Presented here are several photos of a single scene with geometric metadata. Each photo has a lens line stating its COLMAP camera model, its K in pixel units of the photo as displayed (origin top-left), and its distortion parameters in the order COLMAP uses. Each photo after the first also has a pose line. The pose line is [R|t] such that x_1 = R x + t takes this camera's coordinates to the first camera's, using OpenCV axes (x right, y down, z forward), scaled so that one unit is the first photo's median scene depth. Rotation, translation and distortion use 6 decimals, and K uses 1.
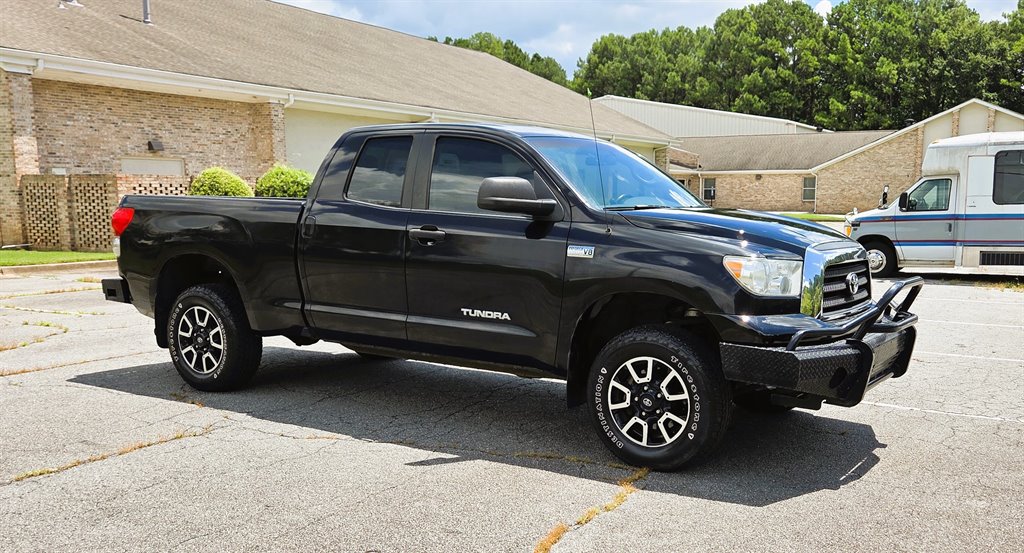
lens RADIAL K [[964.1, 0, 604.4], [0, 964.1, 387.8], [0, 0, 1]] dist [0.004147, 0.000000]
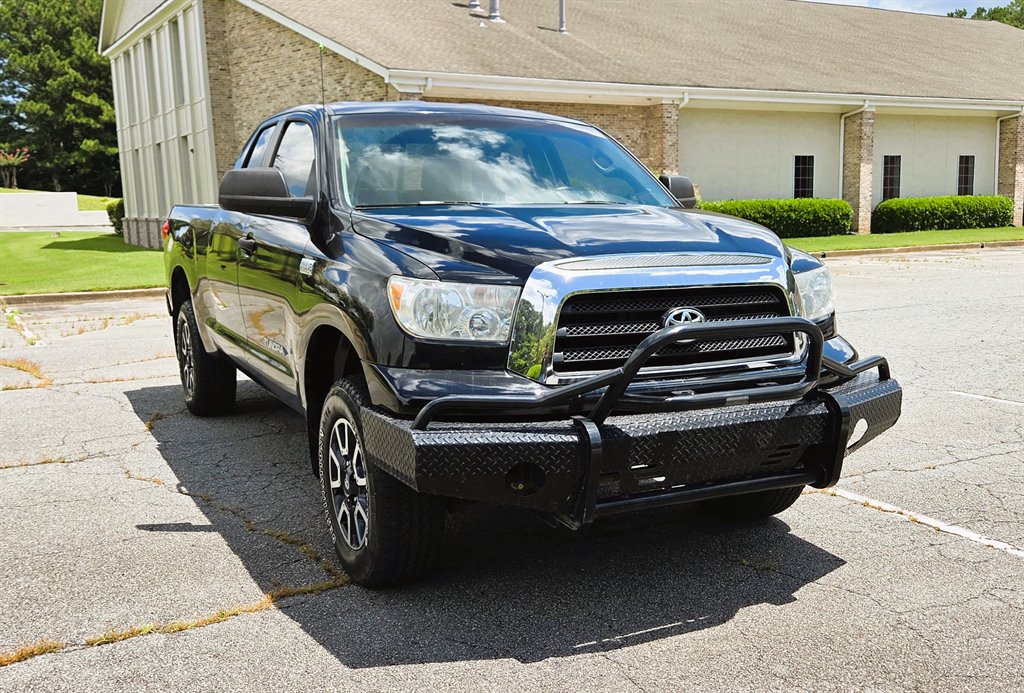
lens RADIAL K [[1090.2, 0, 563.0], [0, 1090.2, 362.9], [0, 0, 1]] dist [0.042646, 0.000000]
pose [[0.843396, 0.051736, -0.534797, 0.168634], [-0.079847, 0.996369, -0.029534, -0.017584], [0.531327, 0.067611, 0.844465, 0.119161]]
